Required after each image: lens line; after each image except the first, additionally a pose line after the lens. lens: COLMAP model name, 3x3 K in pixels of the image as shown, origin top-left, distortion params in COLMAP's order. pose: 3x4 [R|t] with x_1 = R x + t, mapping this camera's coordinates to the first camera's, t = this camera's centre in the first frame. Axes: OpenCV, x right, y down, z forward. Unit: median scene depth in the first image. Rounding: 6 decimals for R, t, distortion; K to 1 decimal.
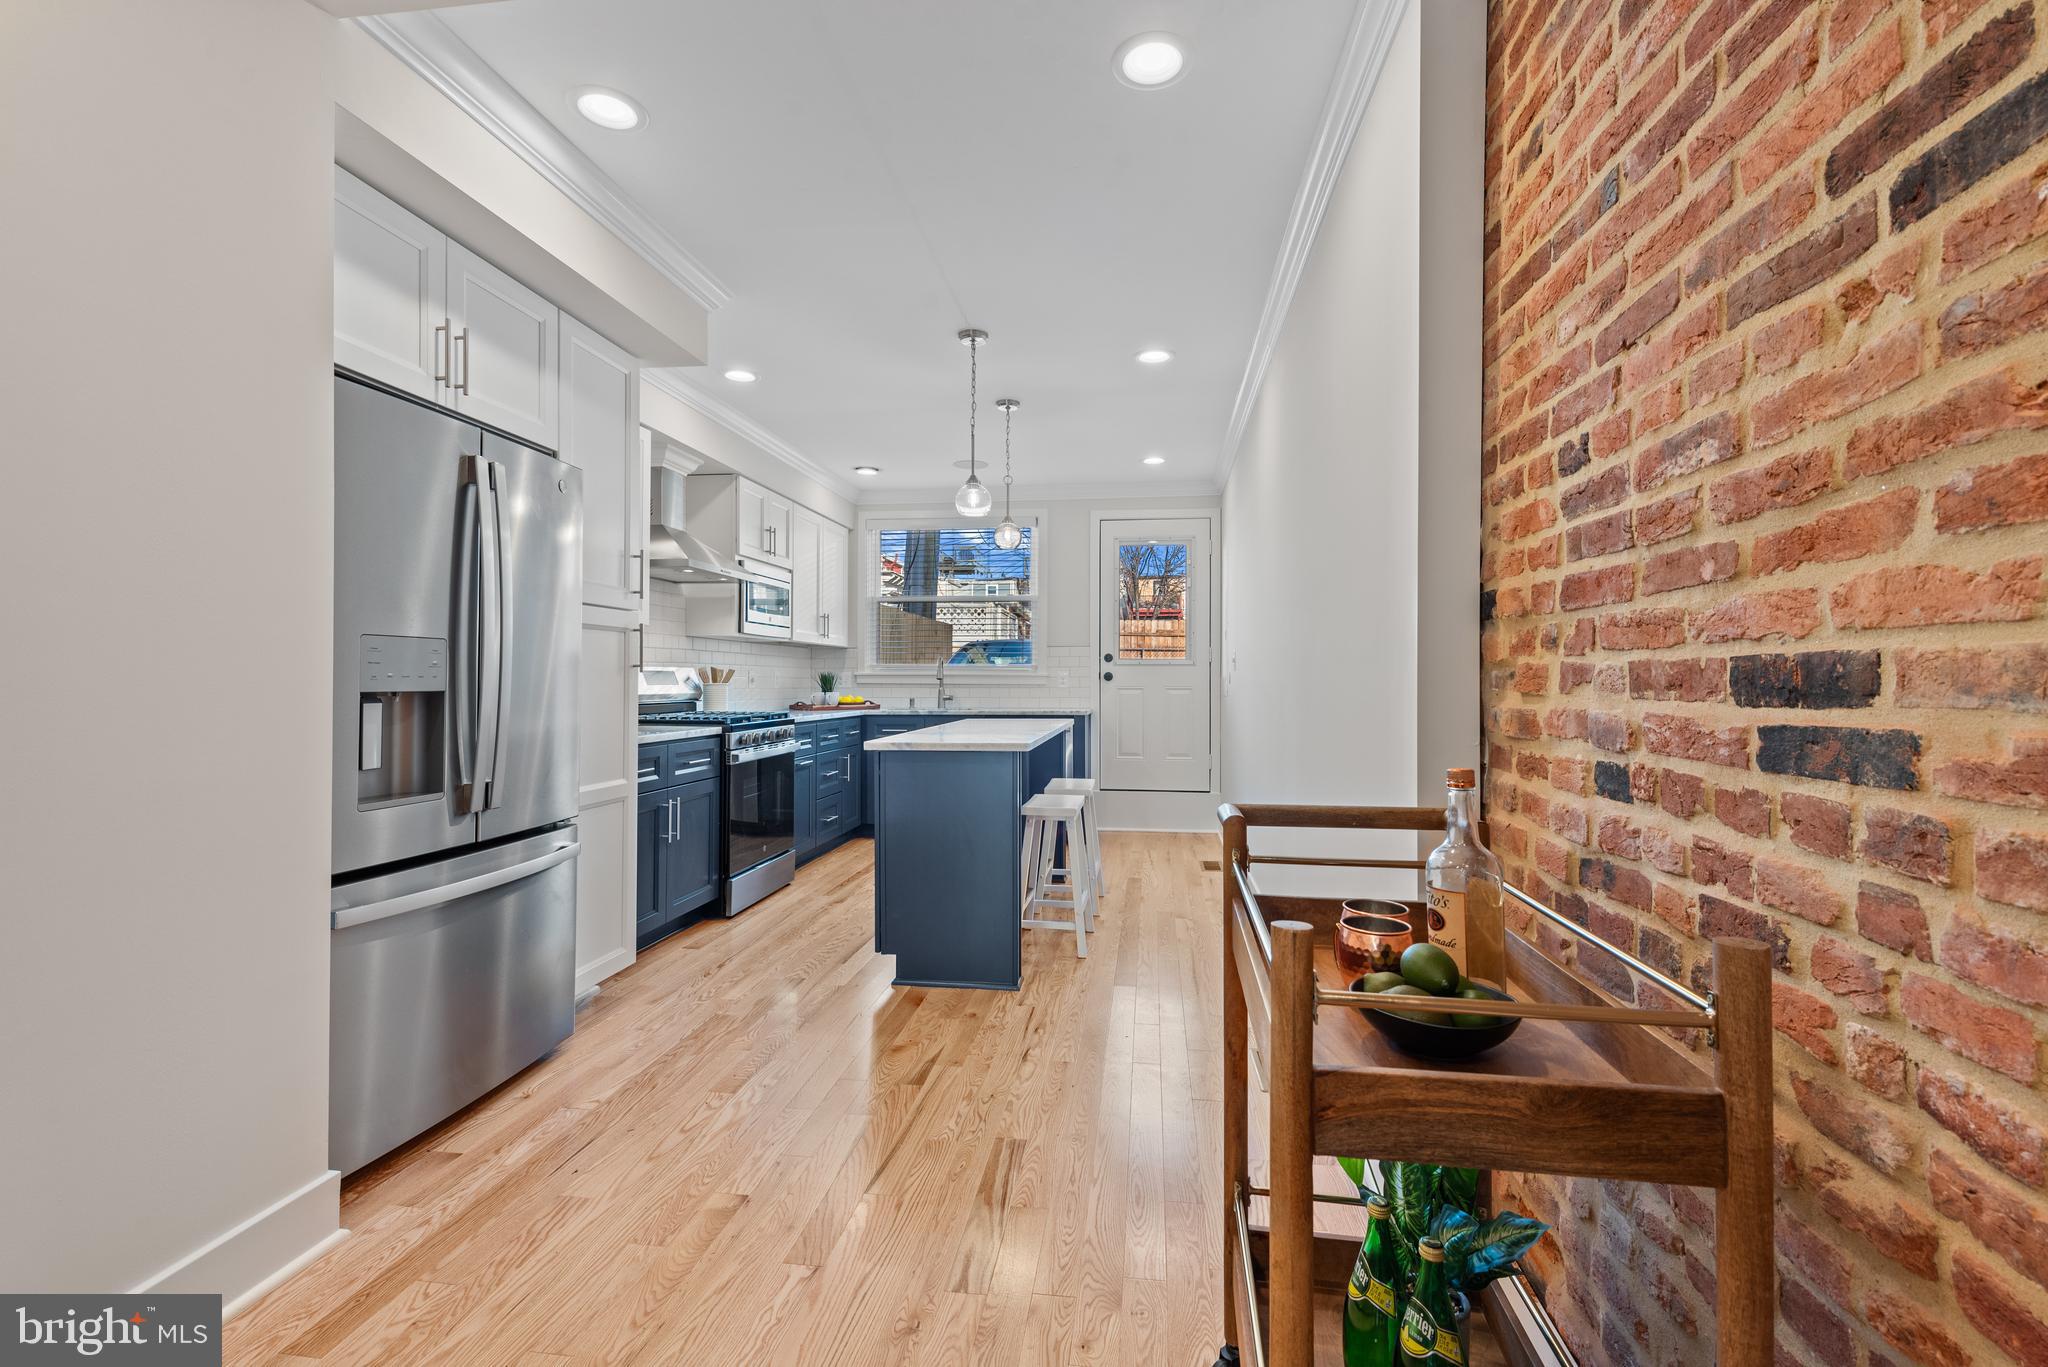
lens RADIAL K [[908.7, 0, 1024.0], [0, 908.7, 683.5], [0, 0, 1]] dist [0.029256, -0.015191]
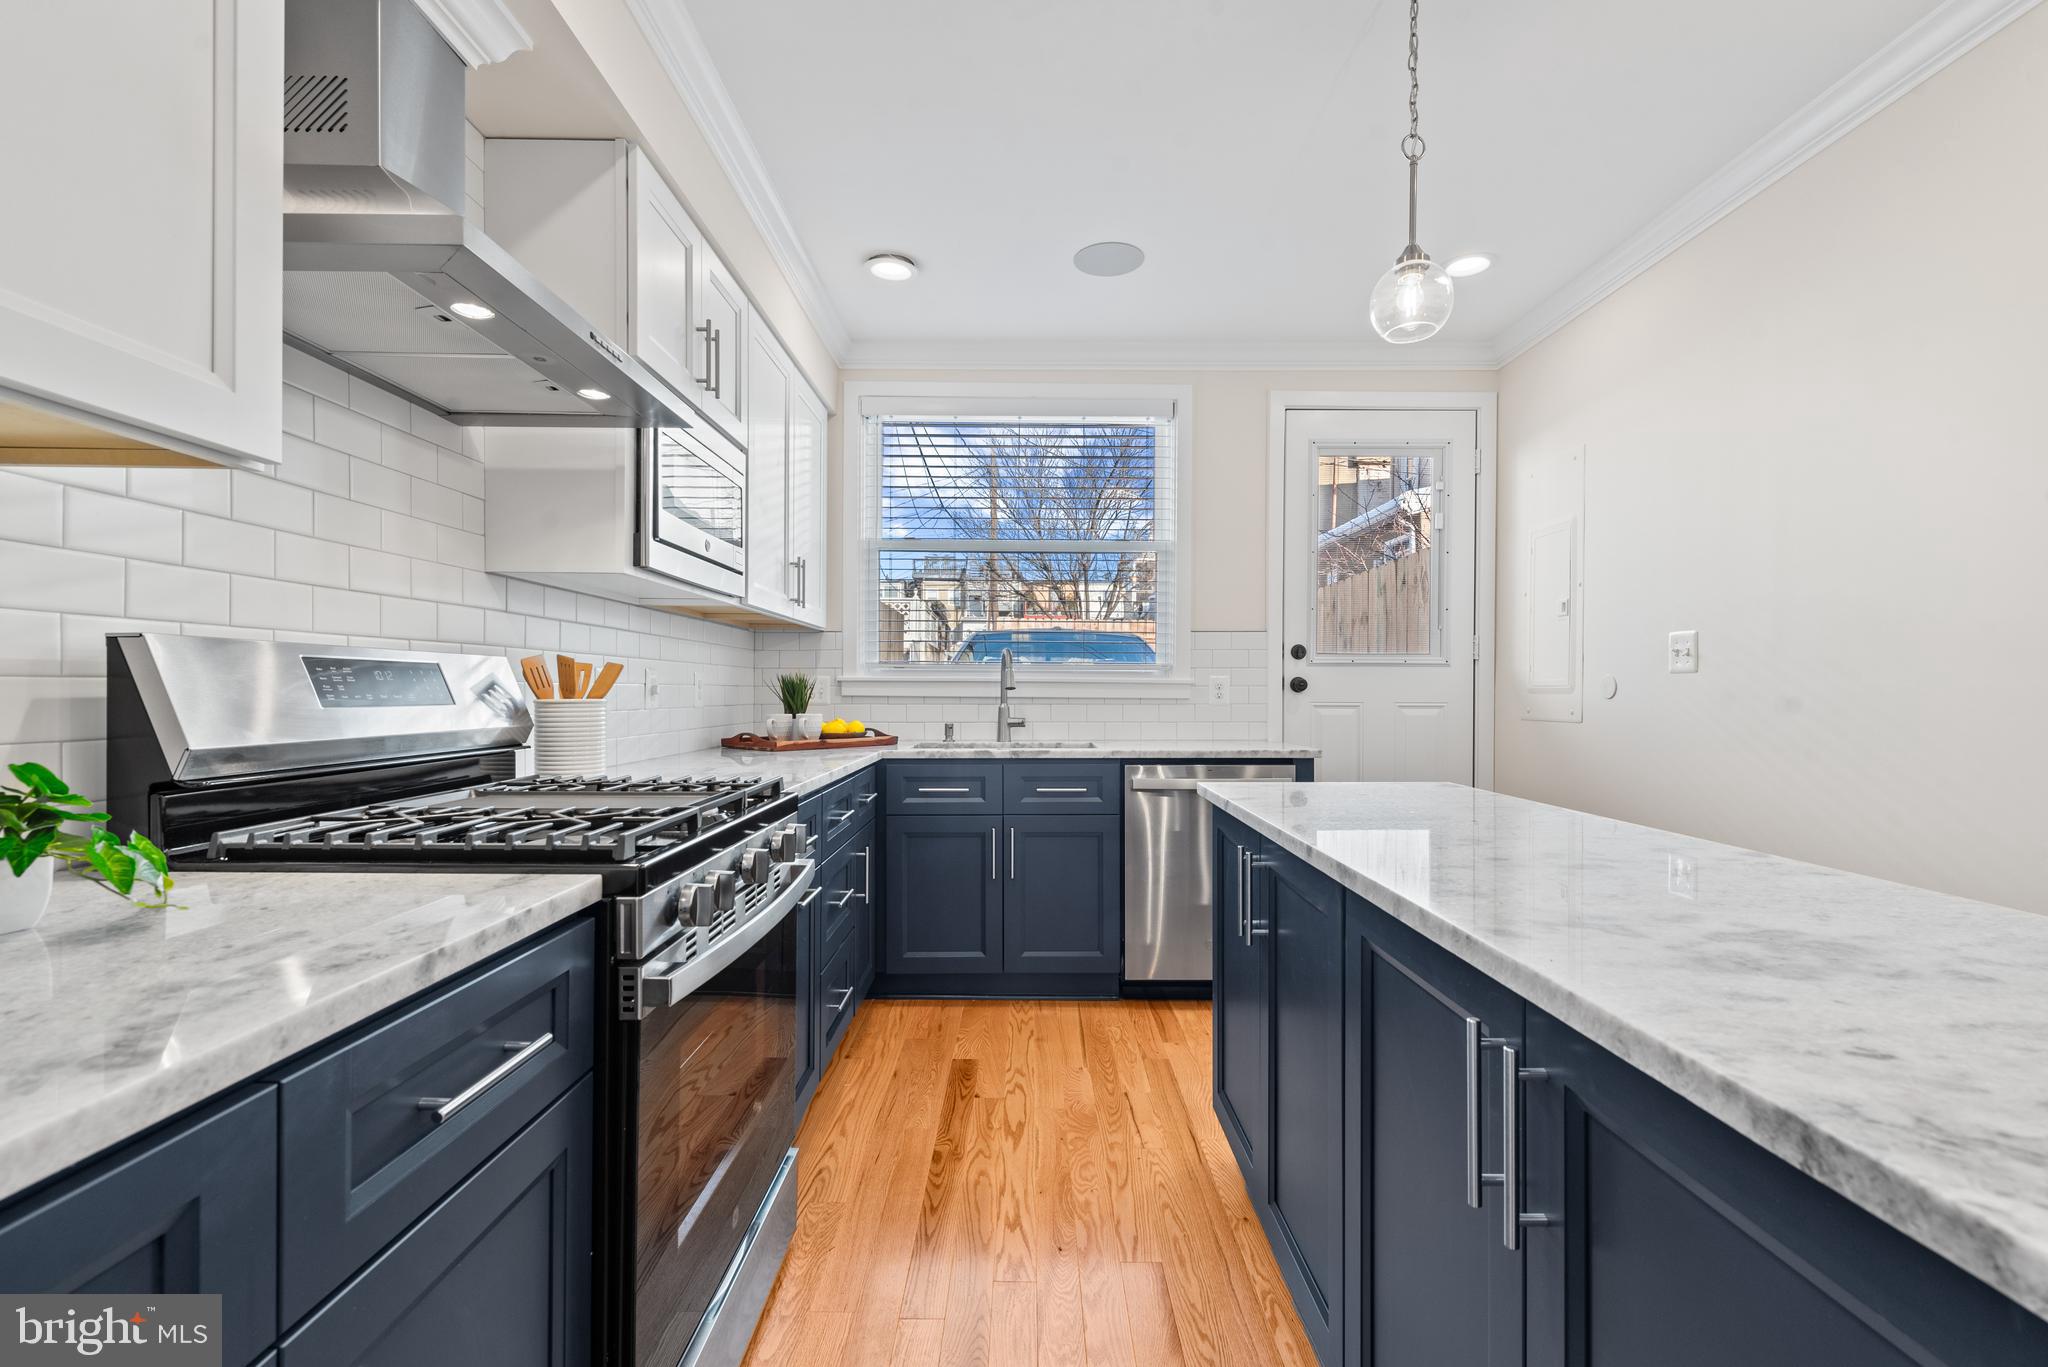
lens RADIAL K [[908.7, 0, 1024.0], [0, 908.7, 683.5], [0, 0, 1]] dist [0.029256, -0.015191]
pose [[0.989801, 0.003044, 0.142426, -0.167544], [-0.001765, 0.999957, -0.009107, -0.003050], [-0.142448, 0.008763, 0.989764, 0.485262]]
